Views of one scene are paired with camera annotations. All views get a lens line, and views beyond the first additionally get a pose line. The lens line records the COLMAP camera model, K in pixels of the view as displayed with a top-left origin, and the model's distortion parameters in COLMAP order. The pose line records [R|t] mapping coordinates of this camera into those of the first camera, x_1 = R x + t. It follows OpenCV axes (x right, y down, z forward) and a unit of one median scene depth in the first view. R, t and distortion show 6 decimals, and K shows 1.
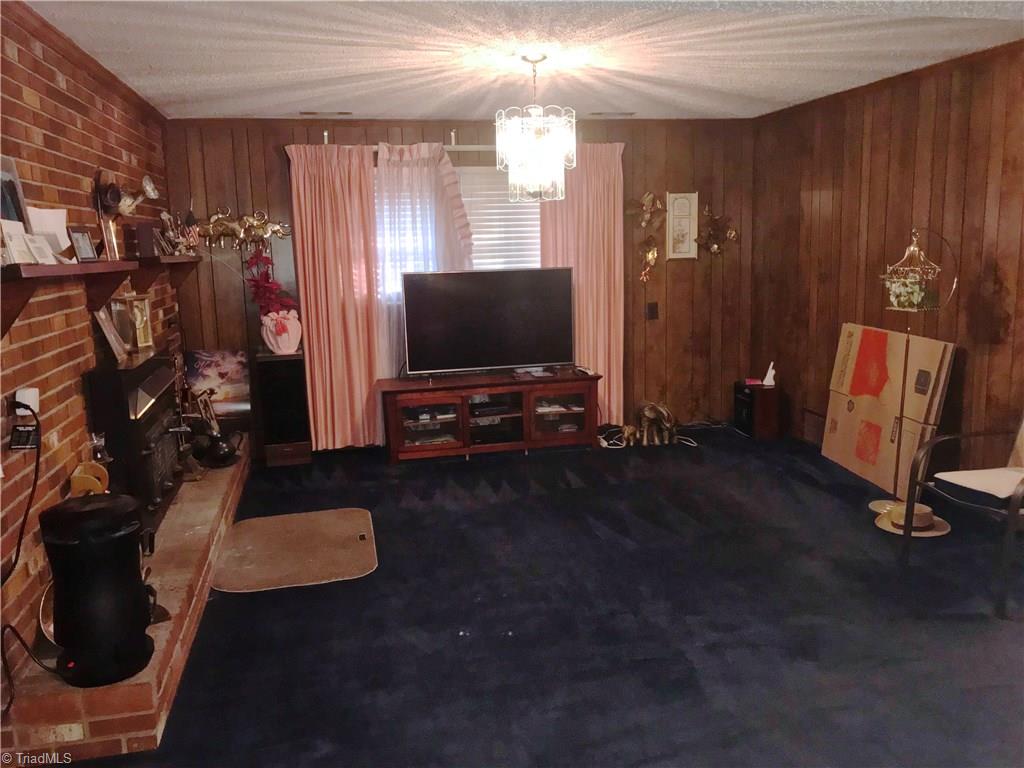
lens RADIAL K [[847.2, 0, 515.2], [0, 847.2, 367.0], [0, 0, 1]] dist [0.053911, -0.073914]
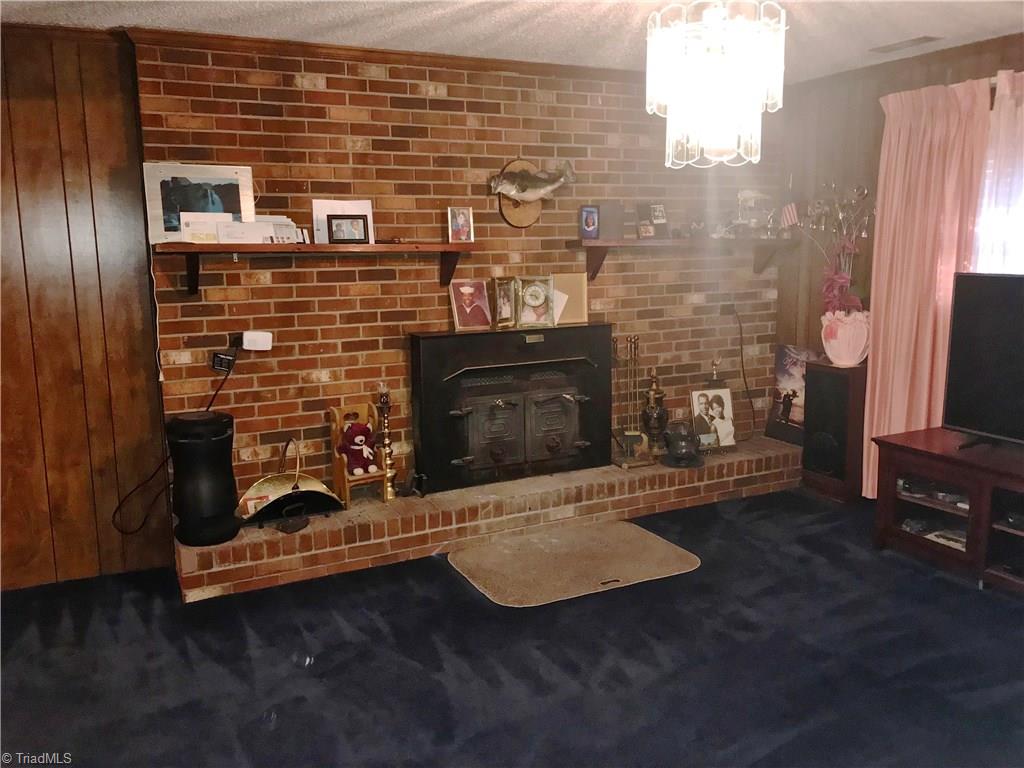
lens RADIAL K [[847.2, 0, 515.2], [0, 847.2, 367.0], [0, 0, 1]] dist [0.053911, -0.073914]
pose [[0.231016, 0.176499, -0.956807, 0.427081], [-0.143098, 0.978877, 0.146020, -0.087858], [0.962369, 0.103185, 0.251393, 0.515610]]
